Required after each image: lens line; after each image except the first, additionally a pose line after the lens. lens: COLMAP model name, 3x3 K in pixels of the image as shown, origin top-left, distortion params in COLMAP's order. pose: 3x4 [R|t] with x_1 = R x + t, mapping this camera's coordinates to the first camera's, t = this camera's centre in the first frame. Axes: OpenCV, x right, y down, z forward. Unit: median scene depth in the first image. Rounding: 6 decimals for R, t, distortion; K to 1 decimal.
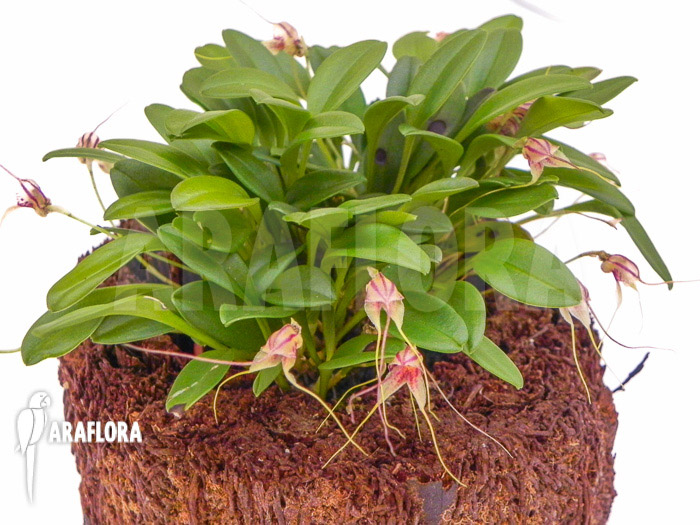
lens RADIAL K [[1045.1, 0, 350.0], [0, 1045.1, 262.5], [0, 0, 1]] dist [0.158483, -1.176203]
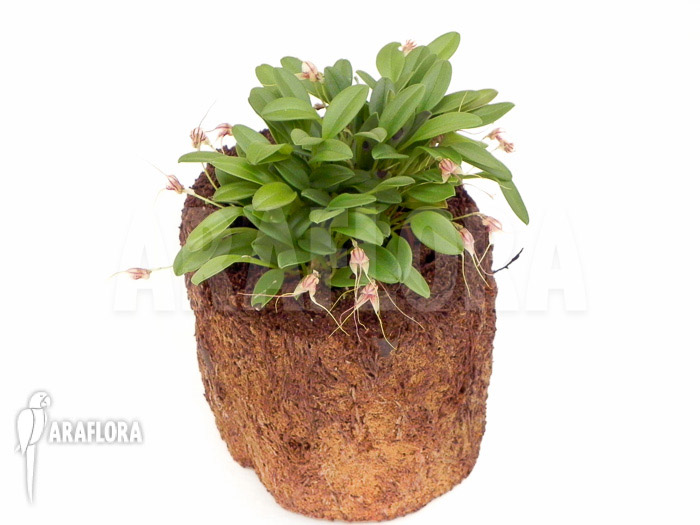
lens RADIAL K [[1045.1, 0, 350.0], [0, 1045.1, 262.5], [0, 0, 1]] dist [0.158483, -1.176203]
pose [[0.999677, 0.015534, -0.020124, 0.048259], [-0.009690, 0.964666, 0.263298, -0.428841], [0.023503, -0.263017, 0.964505, -0.832363]]
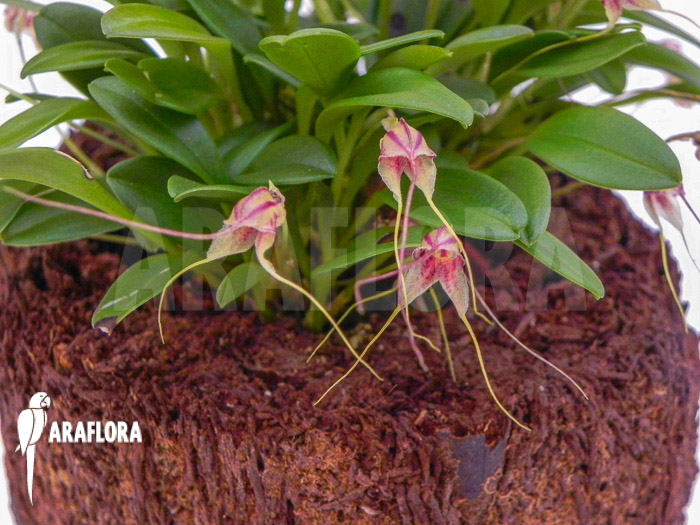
lens RADIAL K [[1045.1, 0, 350.0], [0, 1045.1, 262.5], [0, 0, 1]] dist [0.158483, -1.176203]
pose [[0.999973, 0.005121, -0.005323, -0.000214], [-0.005194, 0.999892, -0.013783, 0.097479], [0.005252, 0.013811, 0.999891, 0.276809]]
